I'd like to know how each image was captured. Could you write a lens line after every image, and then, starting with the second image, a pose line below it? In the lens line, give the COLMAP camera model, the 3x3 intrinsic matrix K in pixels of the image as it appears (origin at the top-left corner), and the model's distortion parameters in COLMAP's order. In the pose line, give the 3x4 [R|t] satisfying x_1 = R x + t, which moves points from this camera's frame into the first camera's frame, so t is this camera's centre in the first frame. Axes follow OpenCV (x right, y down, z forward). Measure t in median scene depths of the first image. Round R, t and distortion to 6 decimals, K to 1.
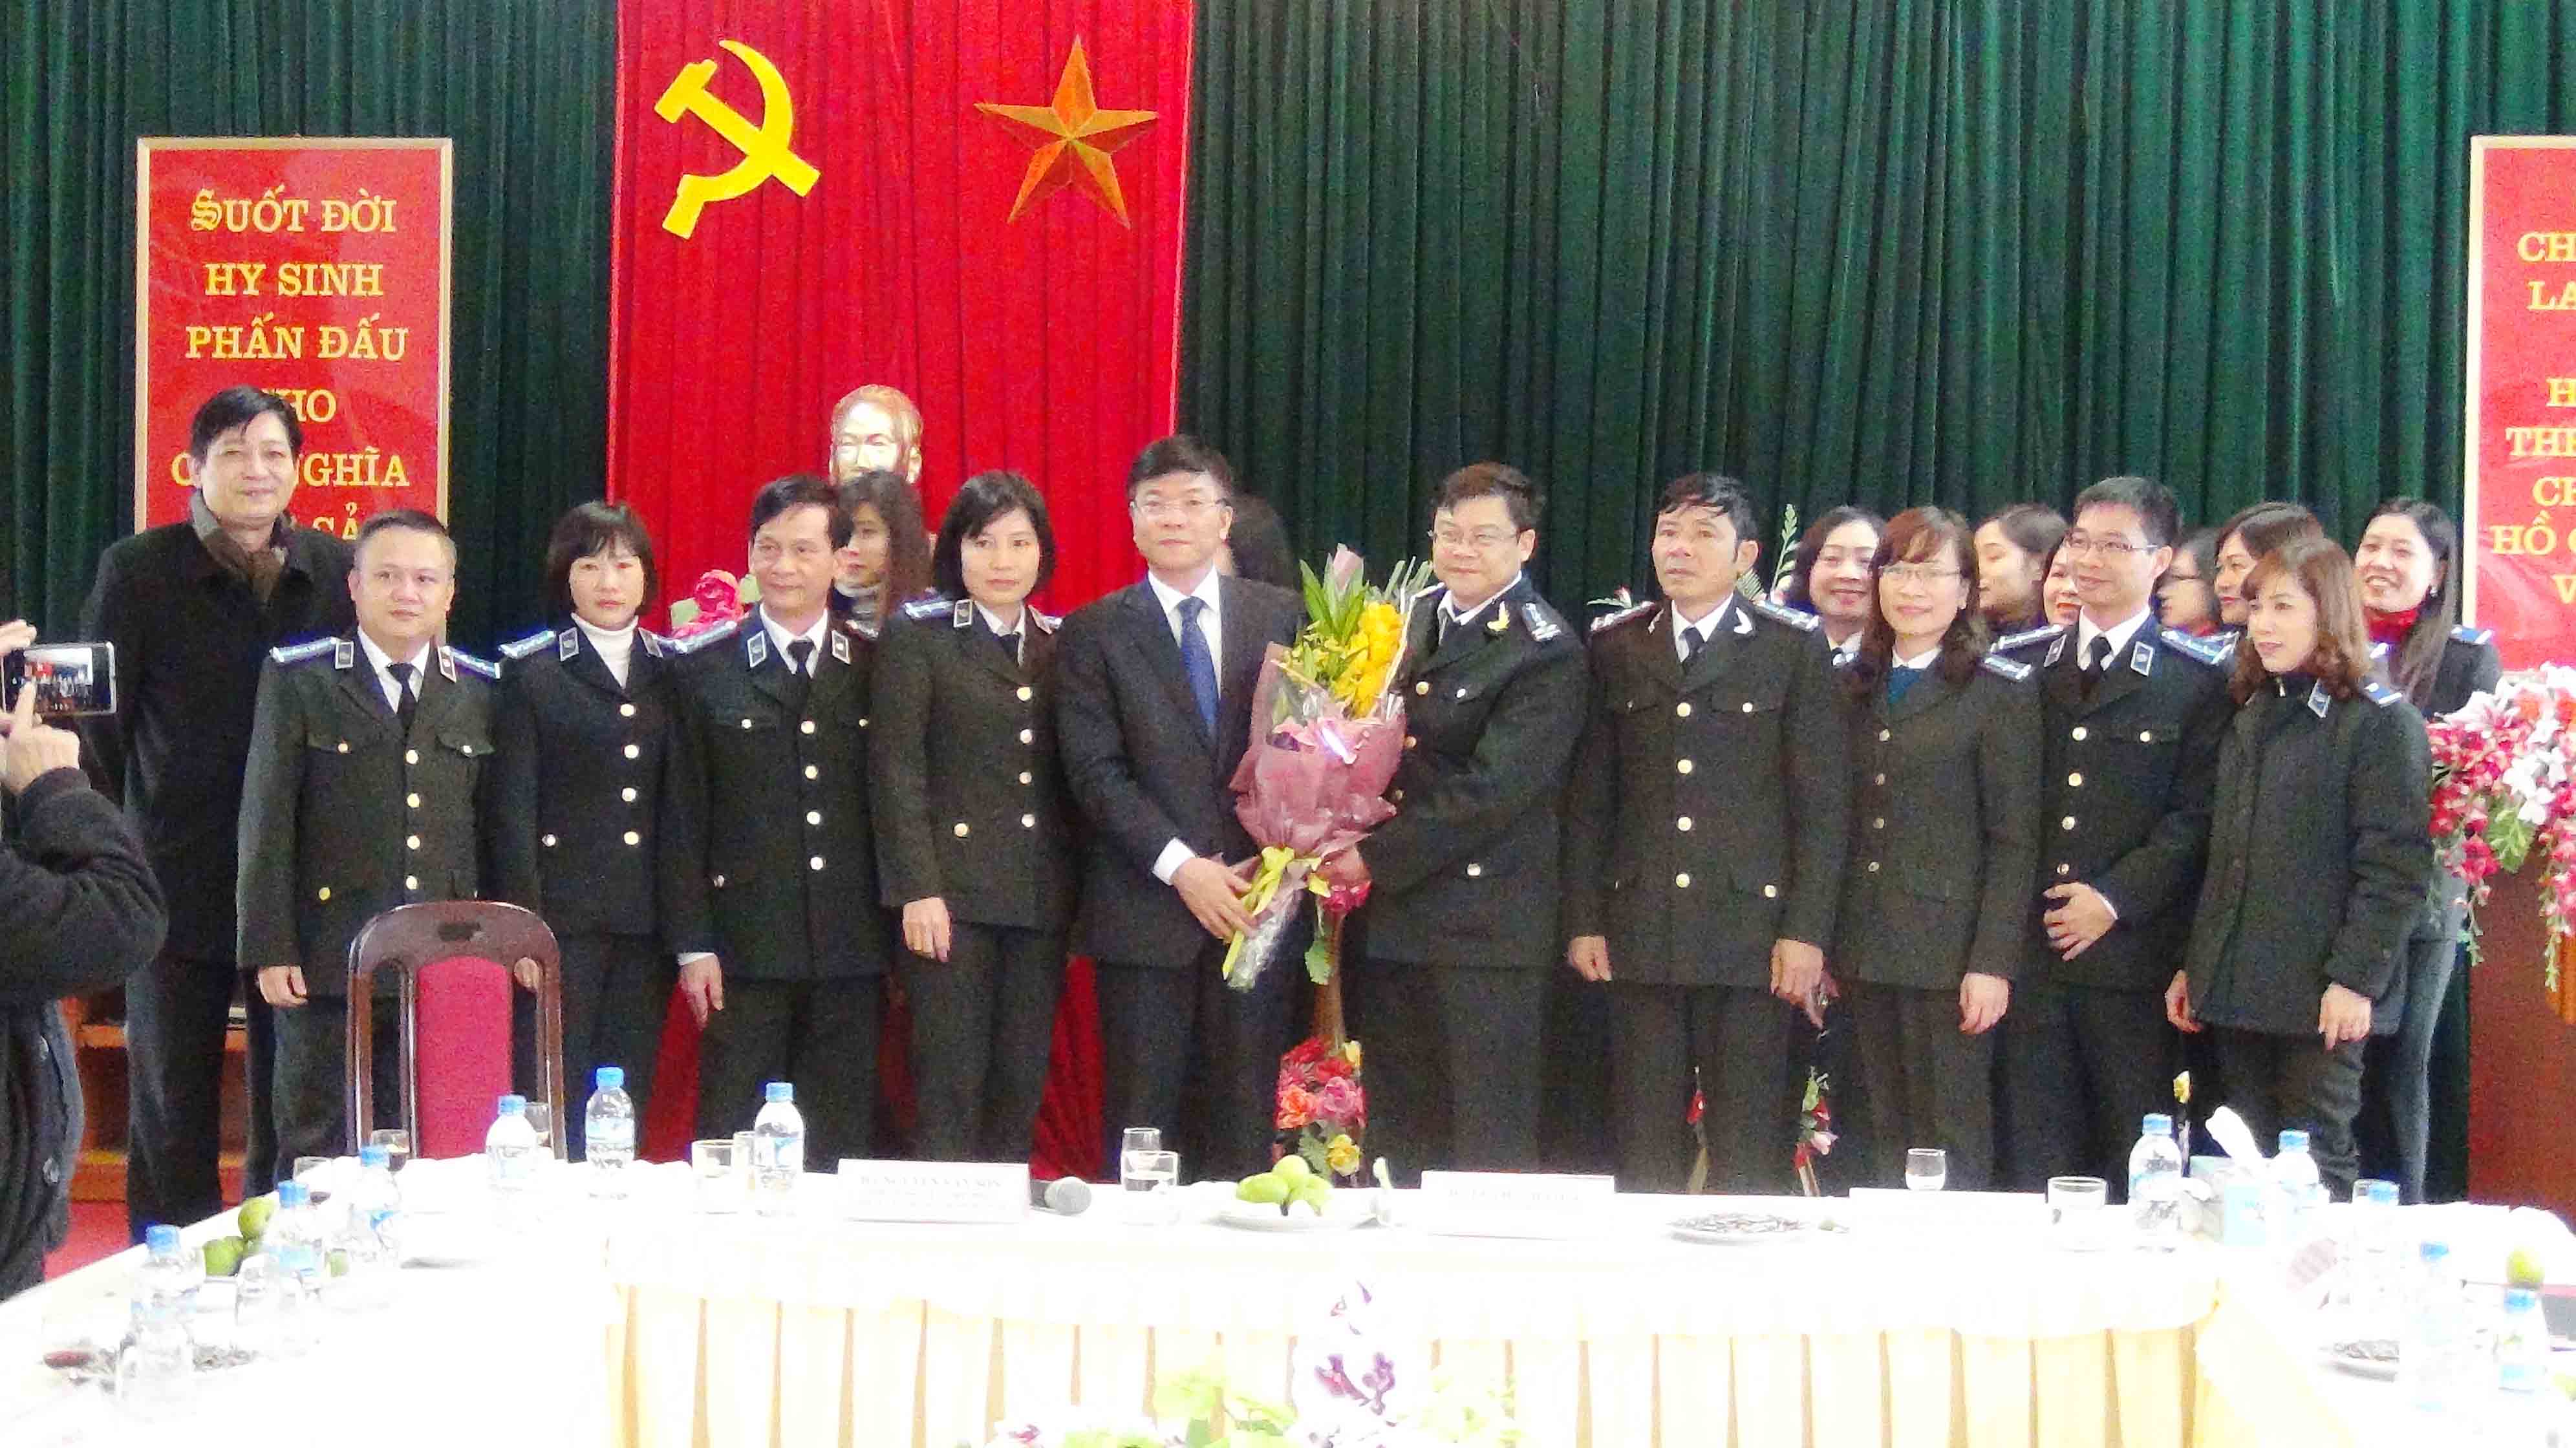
lens RADIAL K [[4095.5, 0, 1303.9], [0, 4095.5, 779.0], [0, 0, 1]] dist [-0.038703, 0.000000]
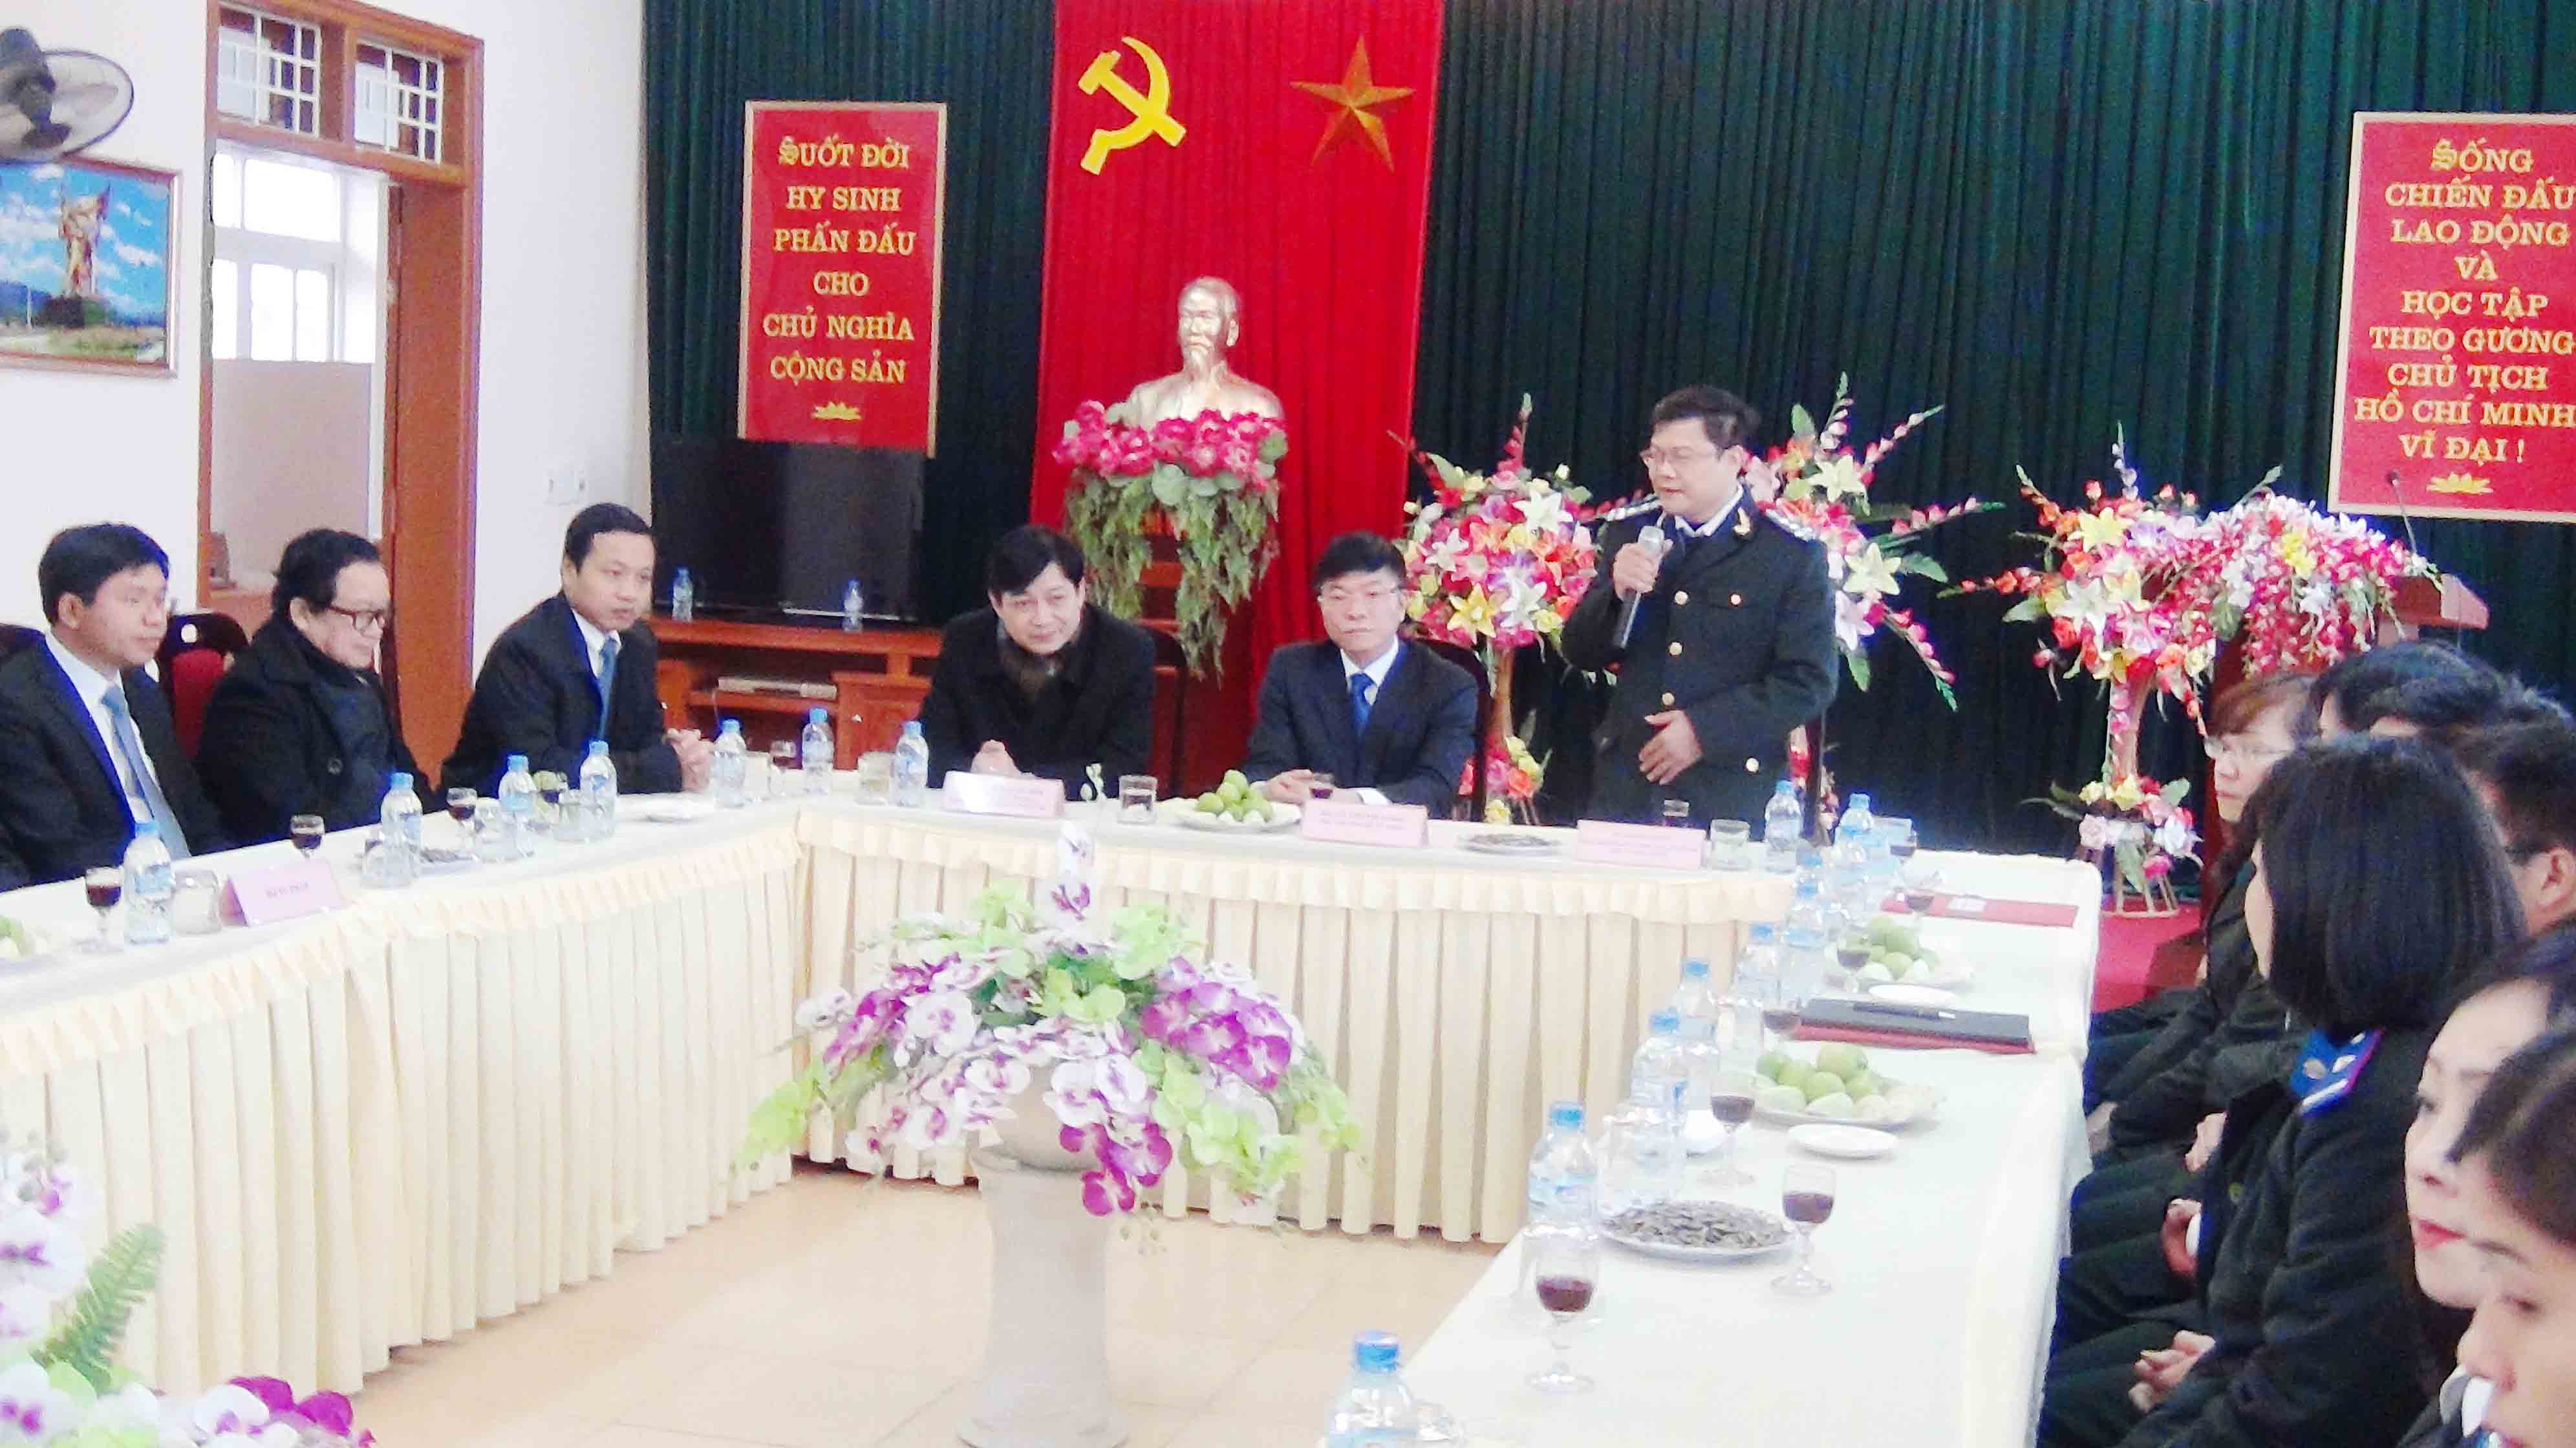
lens RADIAL K [[2978.3, 0, 1303.6], [0, 2978.3, 726.9], [0, 0, 1]] dist [-0.026982, 0.000000]
pose [[0.984324, 0.042208, -0.171242, 0.116217], [-0.033090, 0.997896, 0.055760, 0.004220], [0.173235, -0.049220, 0.983650, -0.050149]]
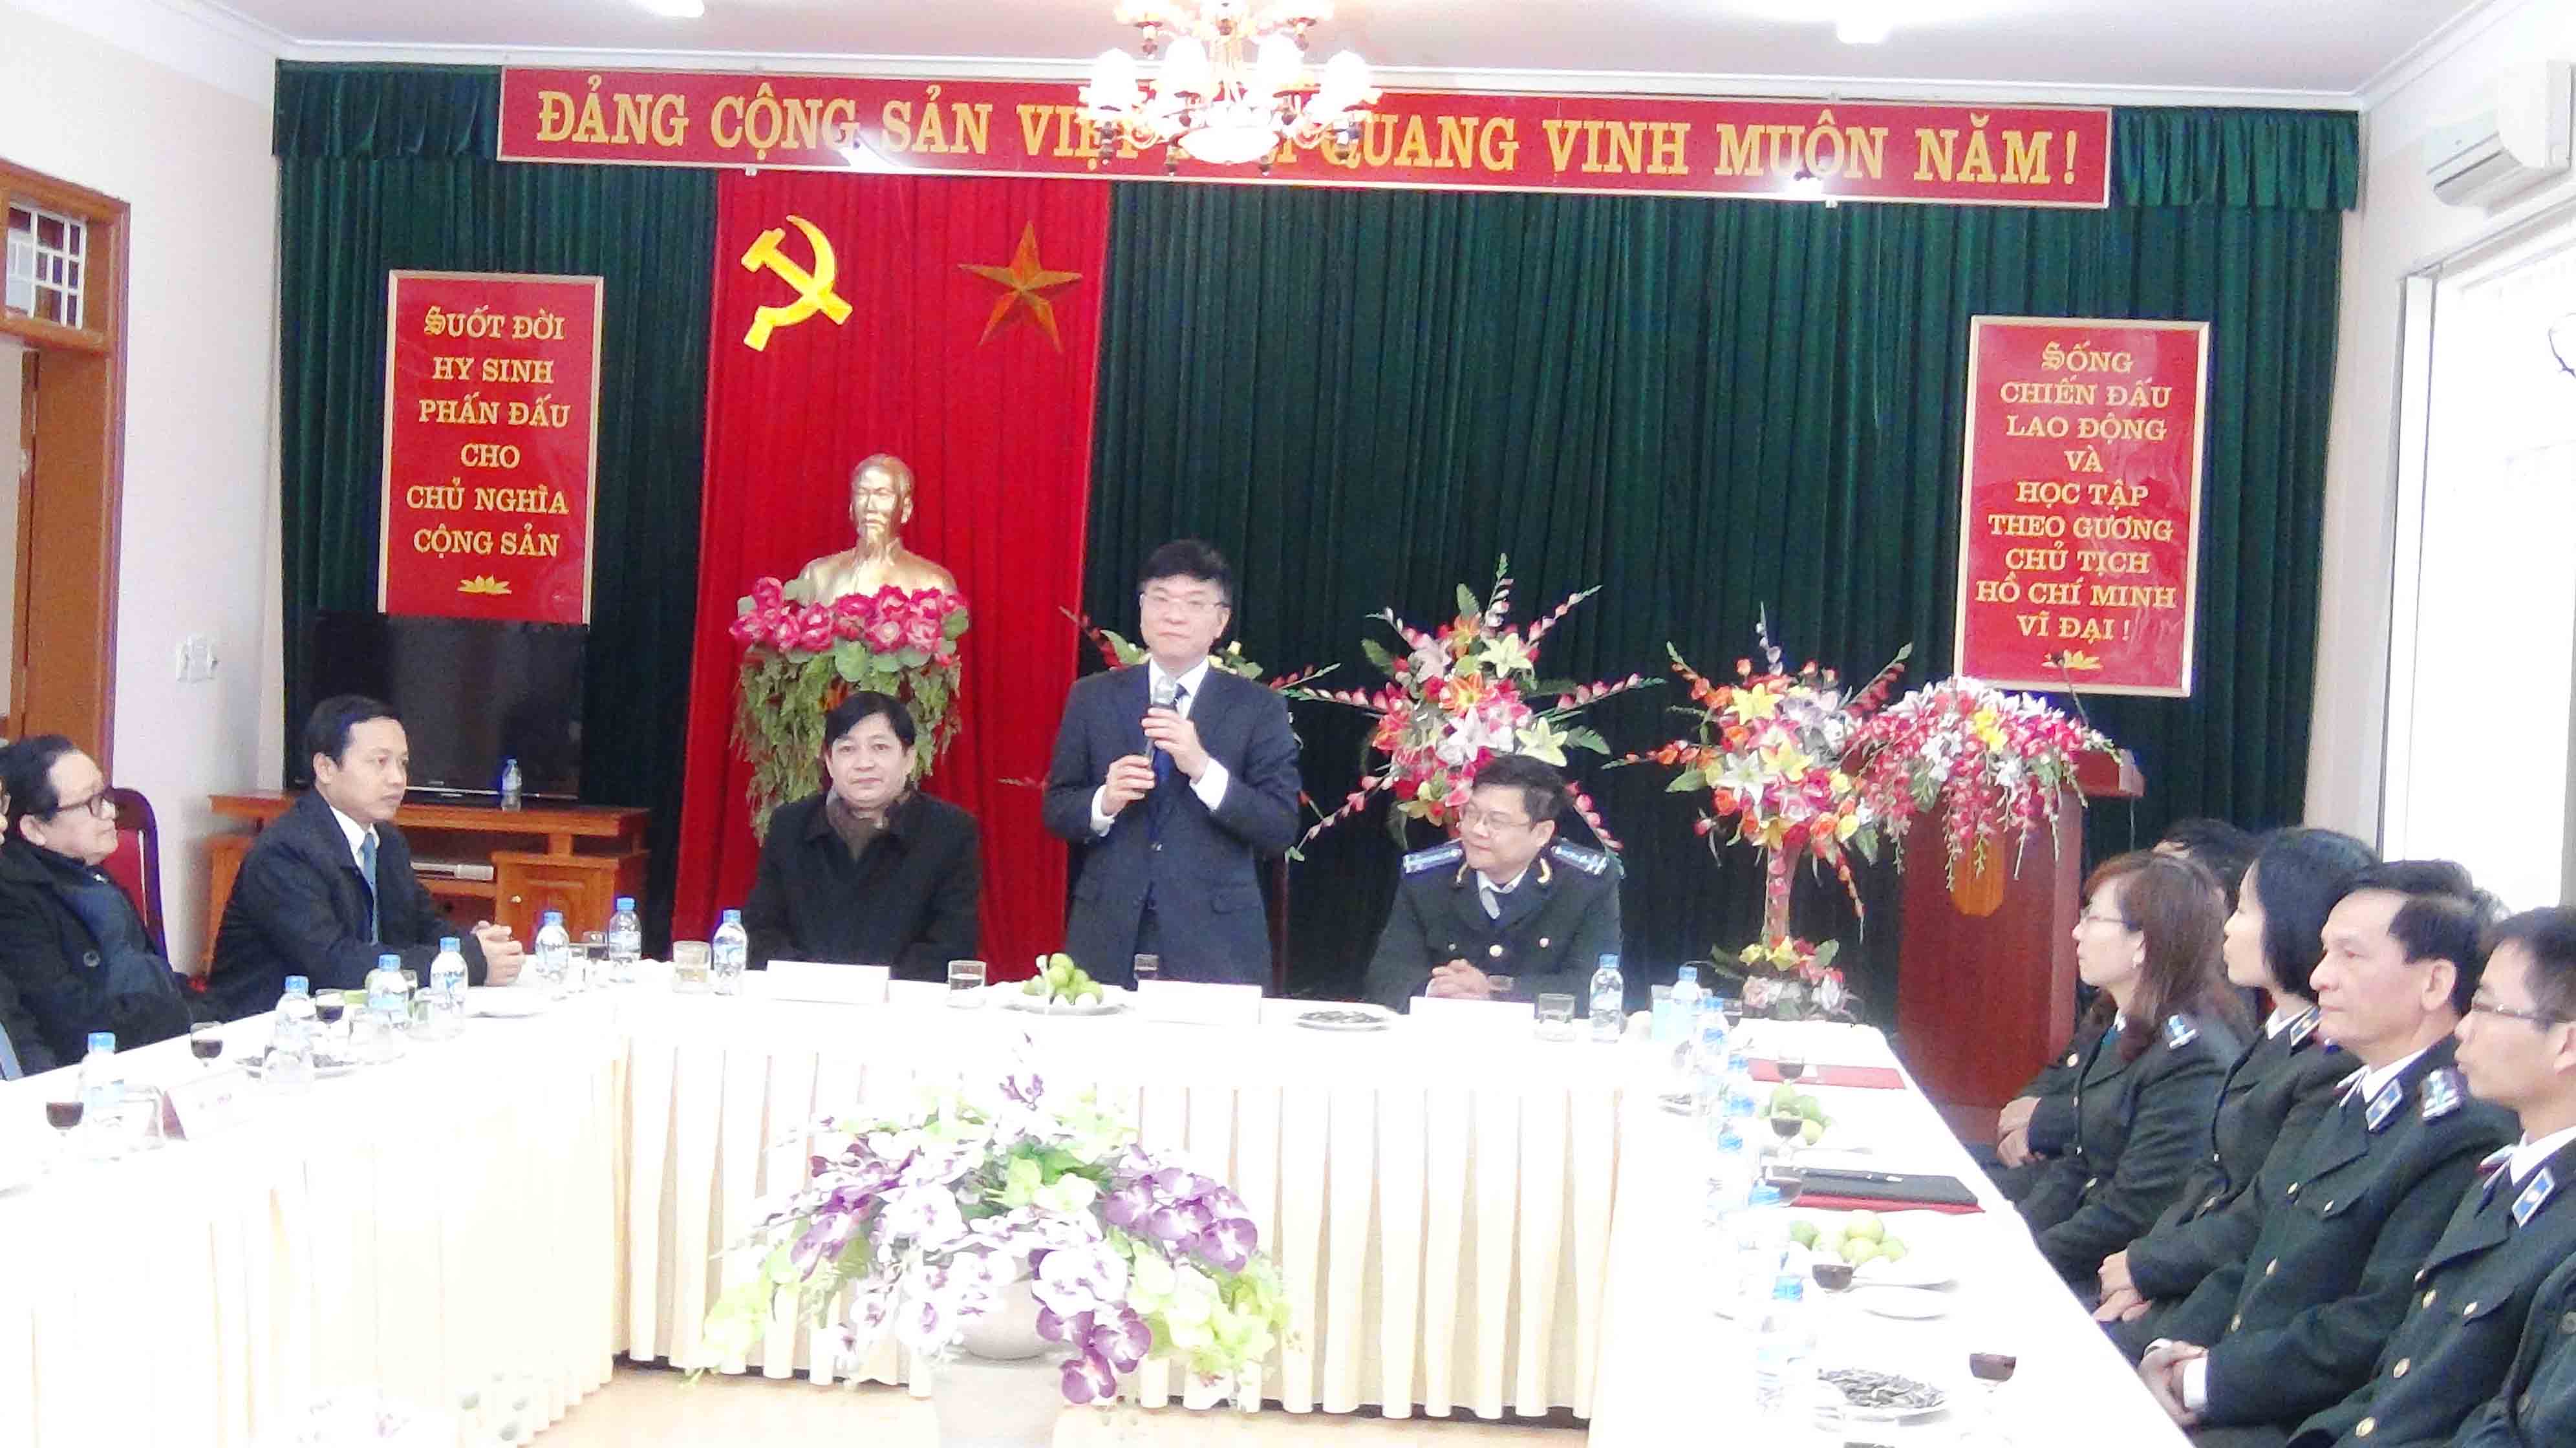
lens RADIAL K [[2978.3, 0, 1300.1], [0, 2978.3, 742.6], [0, 0, 1]] dist [-0.026982, 0.000000]
pose [[0.999581, 0.028824, 0.002562, 0.045154], [-0.028829, 0.999583, 0.001891, 0.001210], [-0.002506, -0.001964, 0.999995, -0.071073]]
